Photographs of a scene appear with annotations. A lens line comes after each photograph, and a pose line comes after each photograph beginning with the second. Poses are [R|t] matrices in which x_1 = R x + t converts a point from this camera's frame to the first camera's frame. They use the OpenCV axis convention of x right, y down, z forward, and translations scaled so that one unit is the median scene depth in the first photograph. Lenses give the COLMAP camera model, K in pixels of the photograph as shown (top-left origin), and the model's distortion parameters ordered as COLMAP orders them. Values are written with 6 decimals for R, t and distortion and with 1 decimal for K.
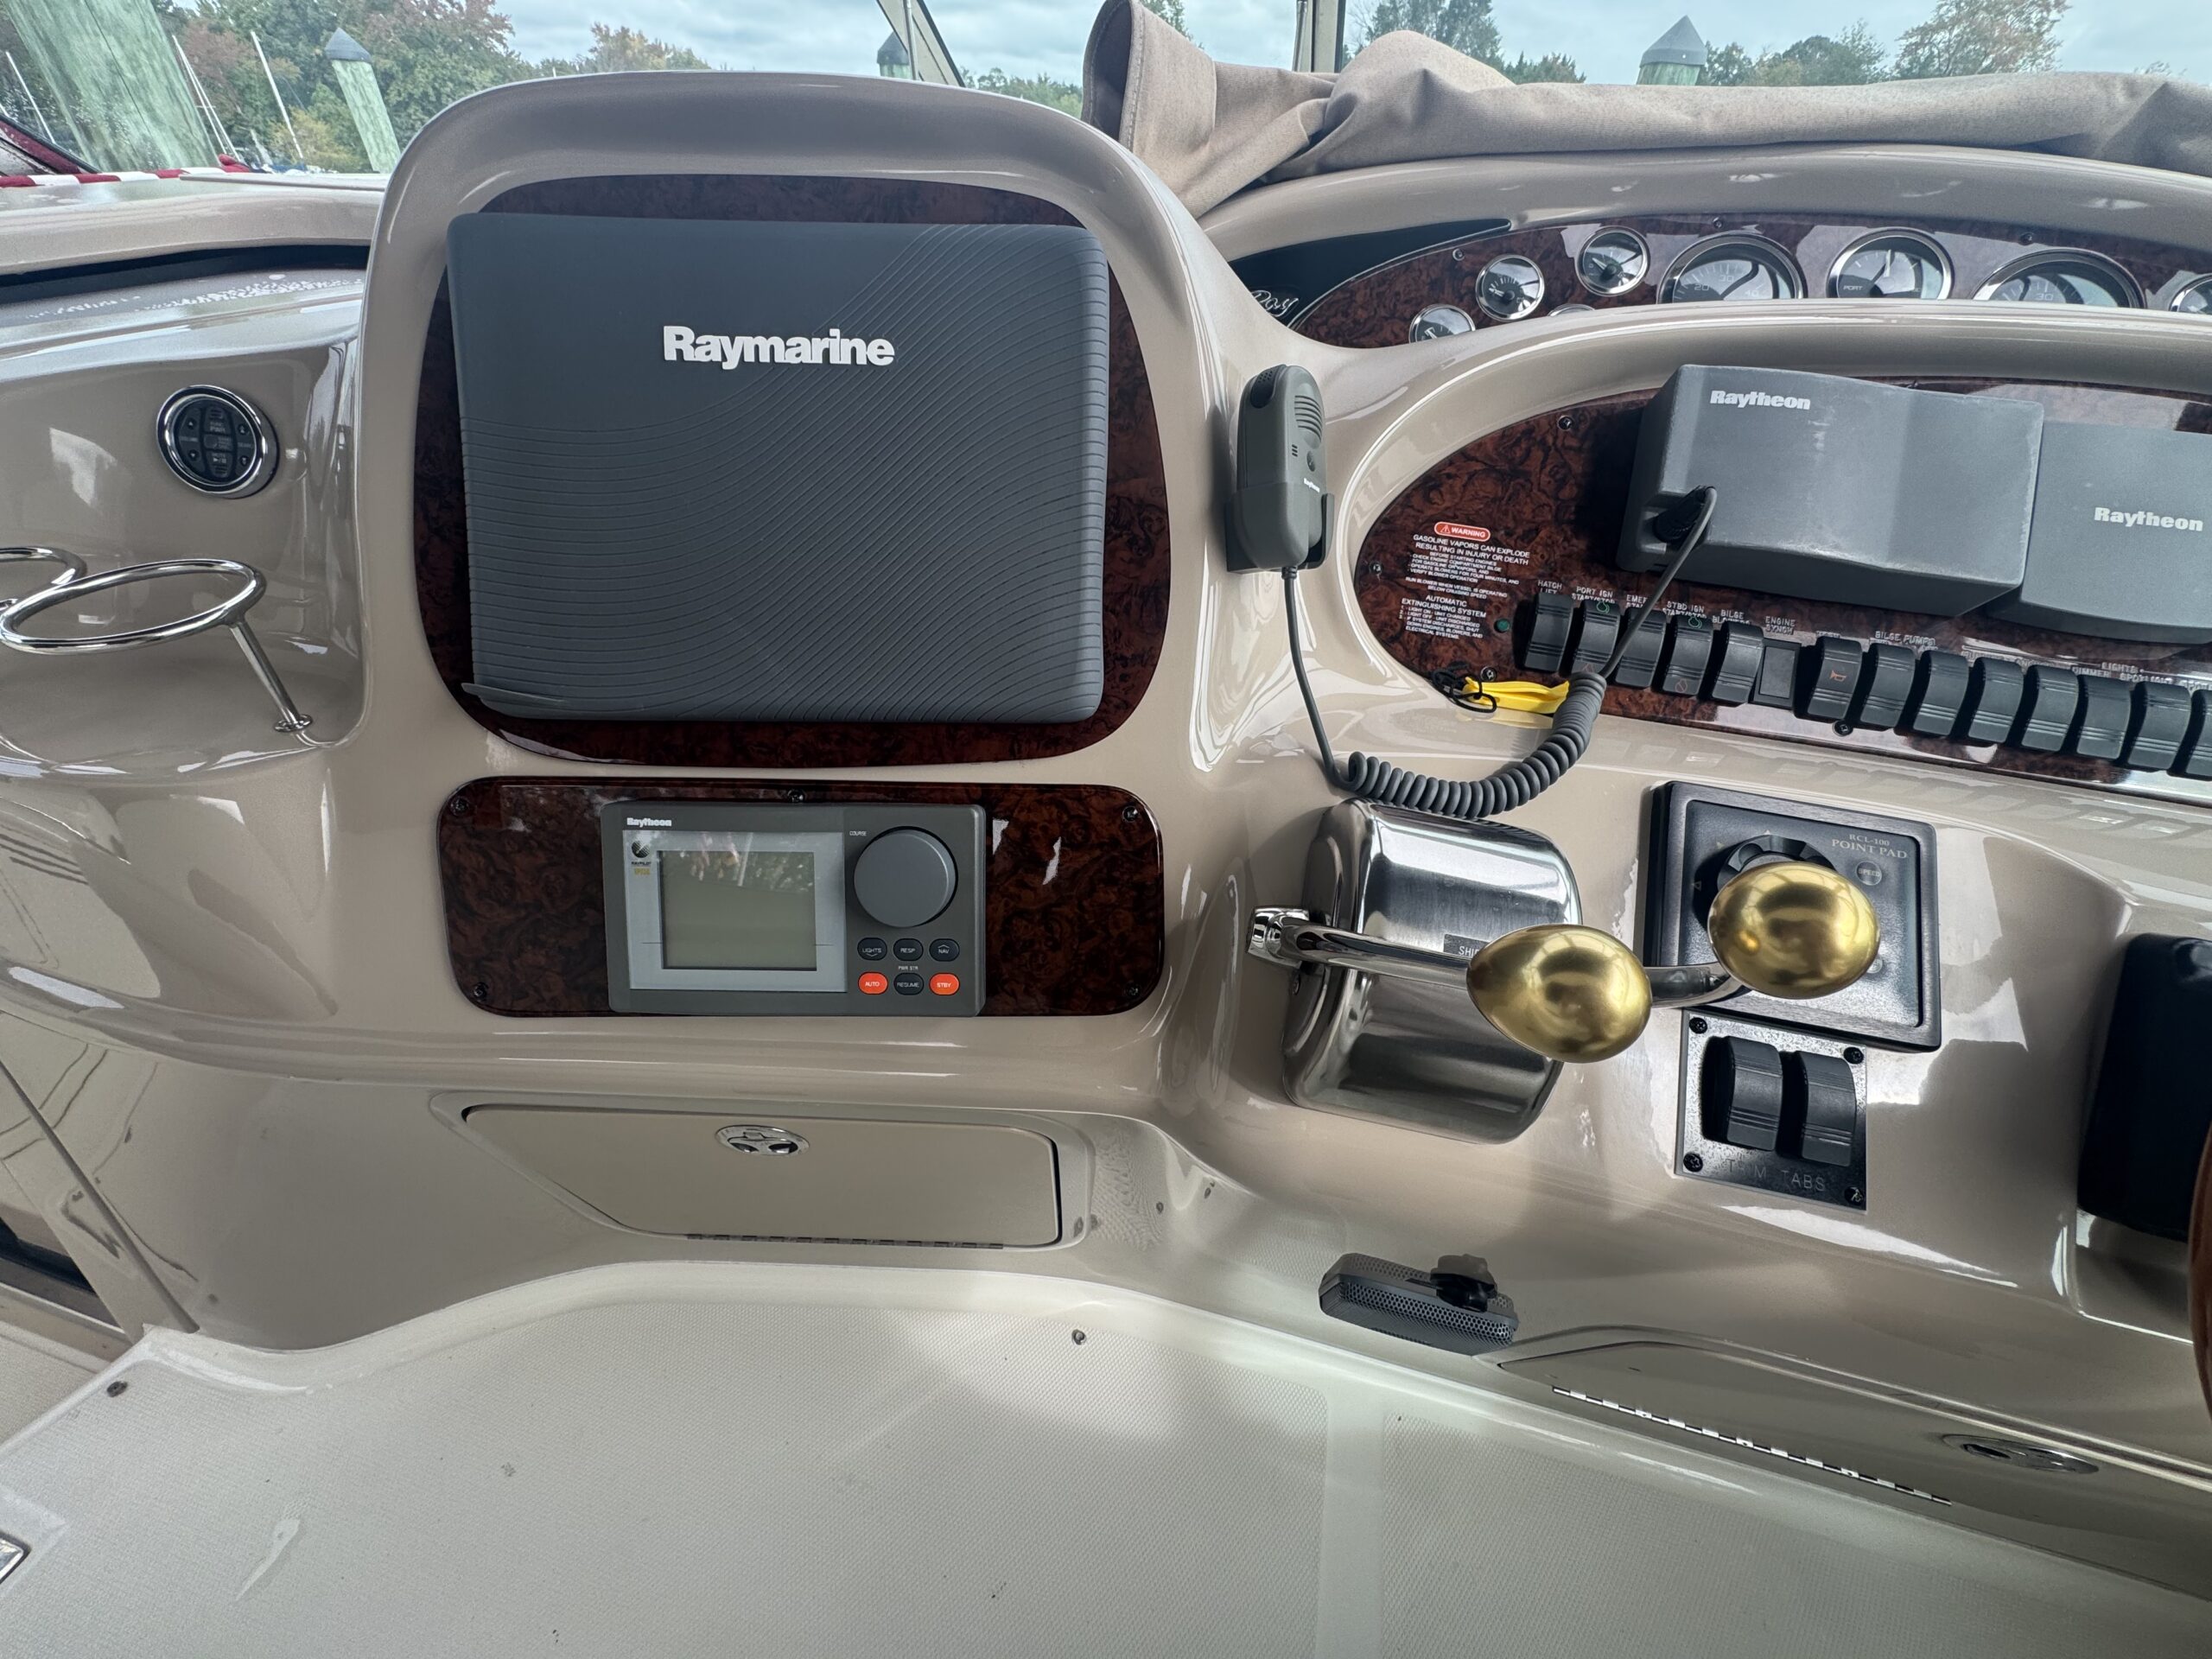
lens RADIAL K [[879.6, 0, 1115.0], [0, 879.6, 826.2], [0, 0, 1]] dist [-0.001154, 0.000062]
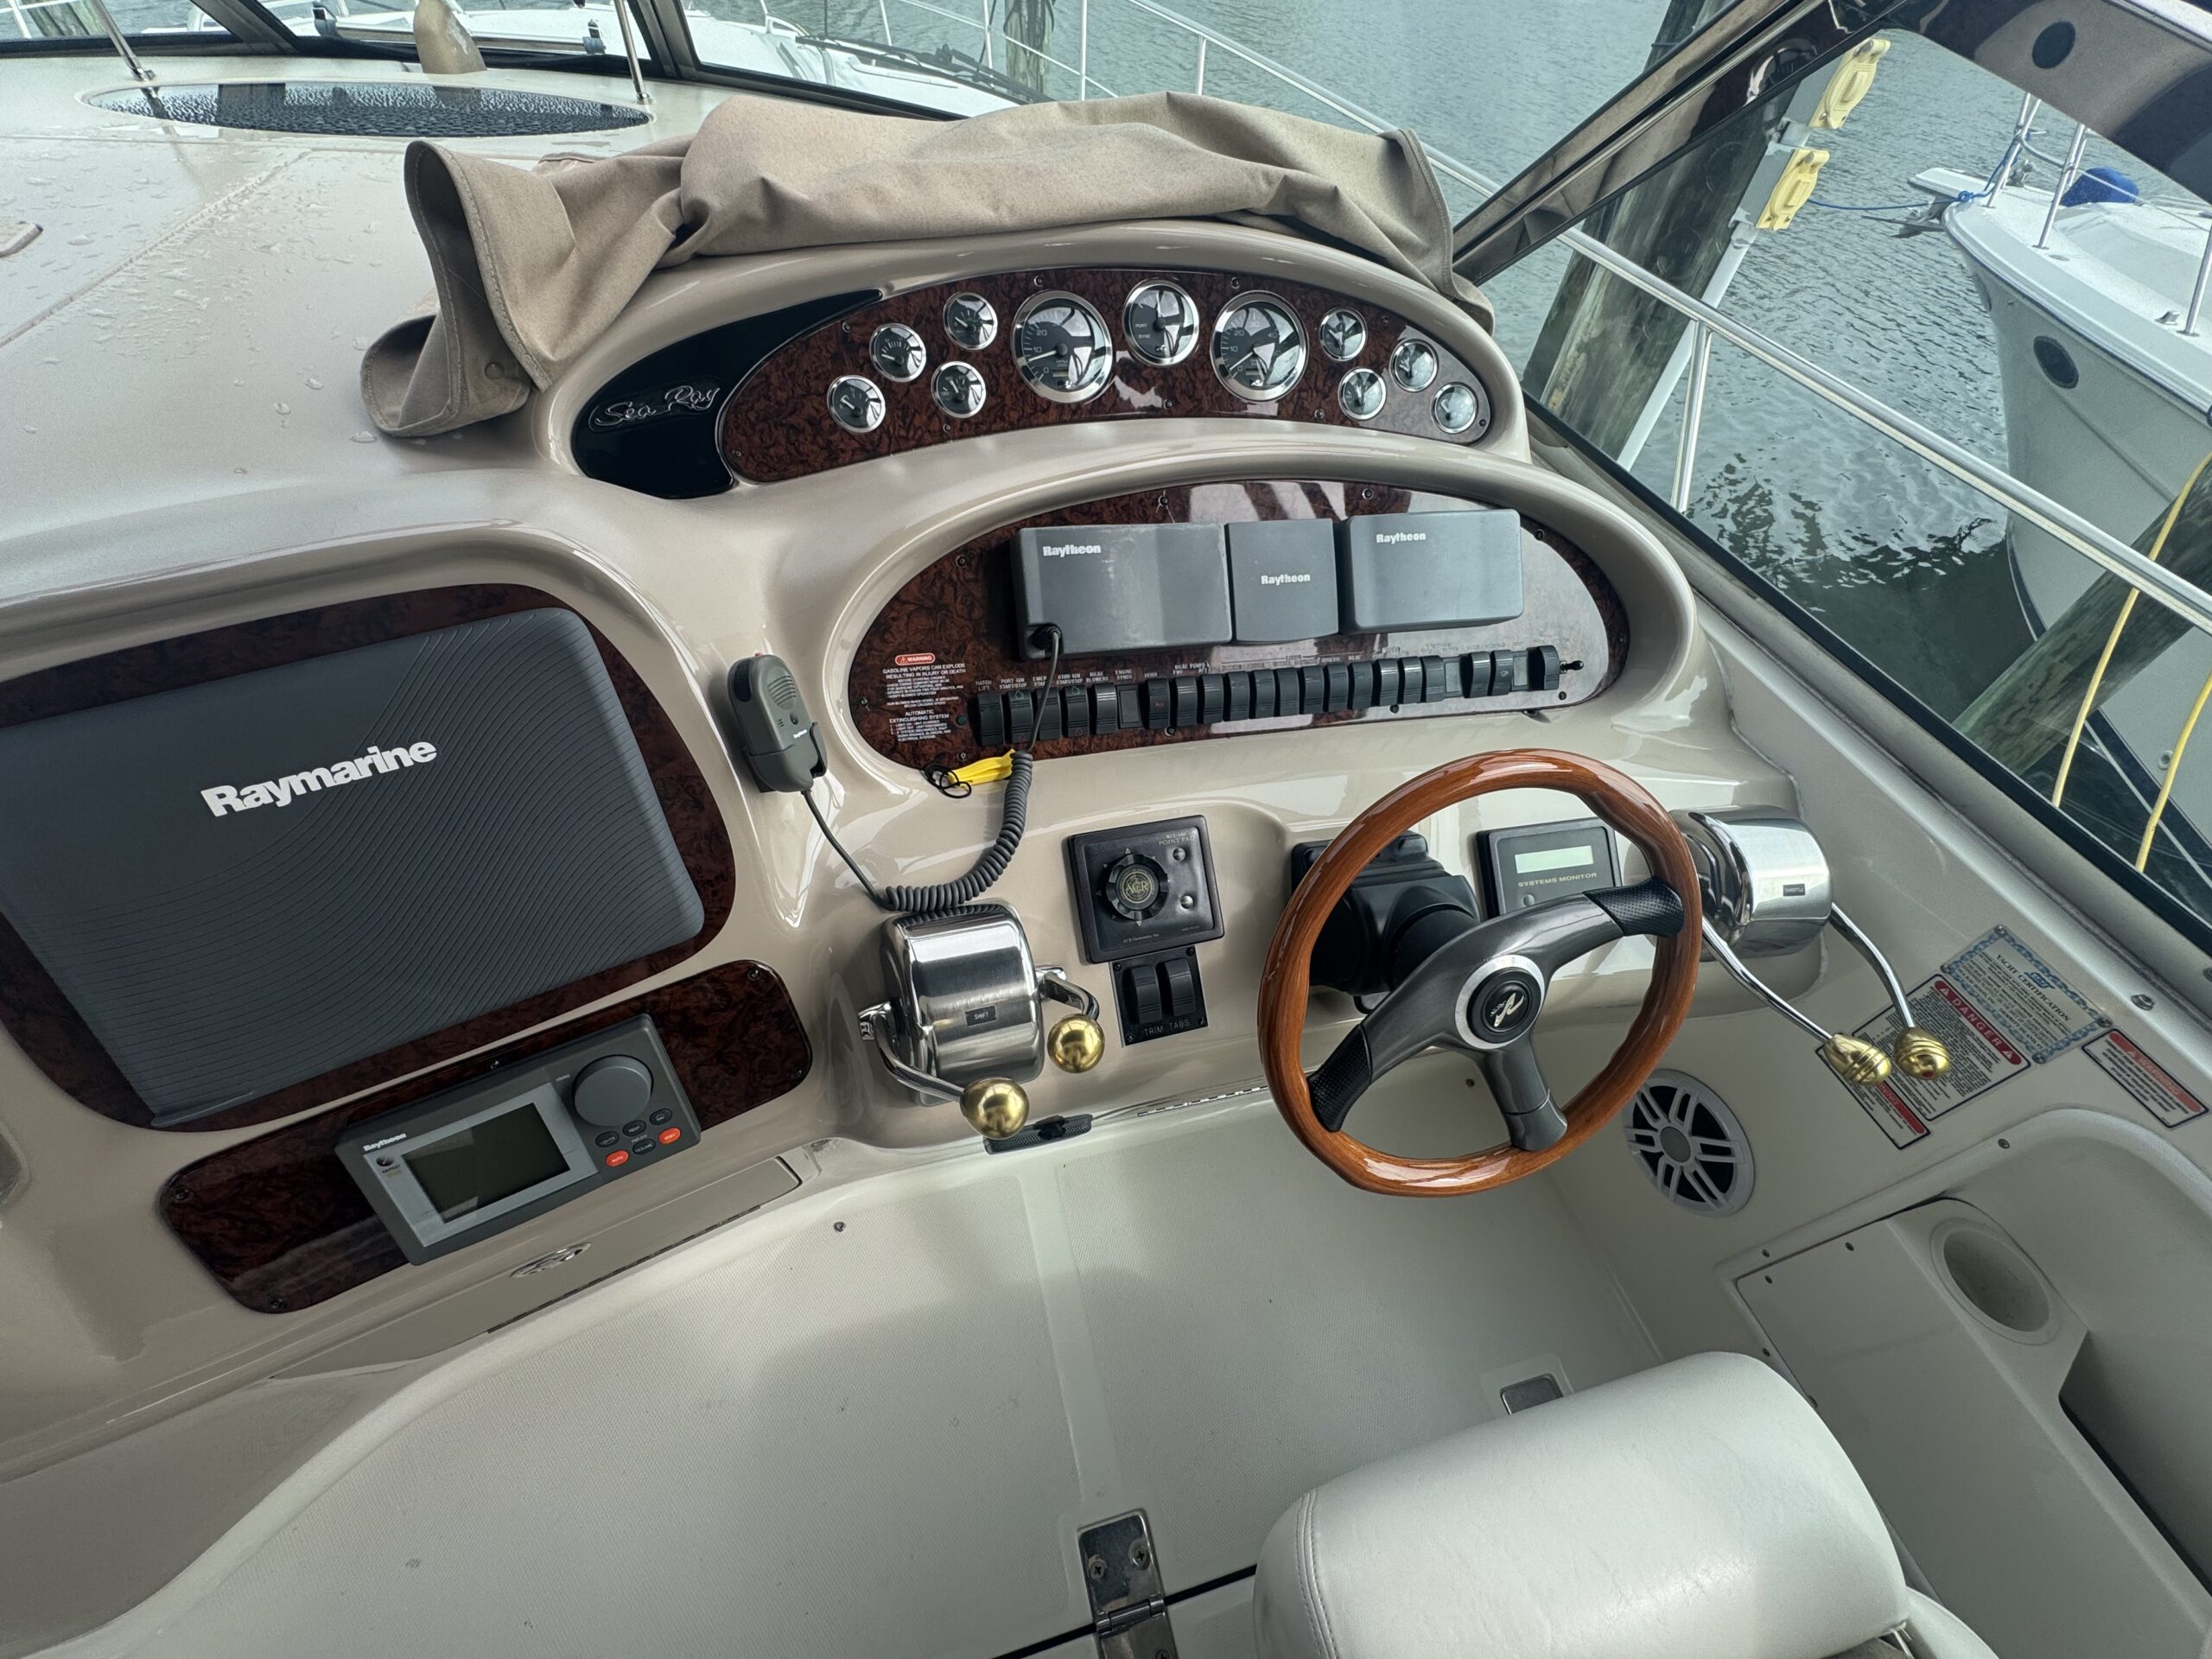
lens RADIAL K [[879.6, 0, 1106.9], [0, 879.6, 825.9], [0, 0, 1]] dist [-0.001154, 0.000062]
pose [[0.870693, -0.342473, 0.352997, 0.079250], [0.245603, 0.924590, 0.291227, -0.428658], [-0.426114, -0.166872, 0.889146, -0.414723]]
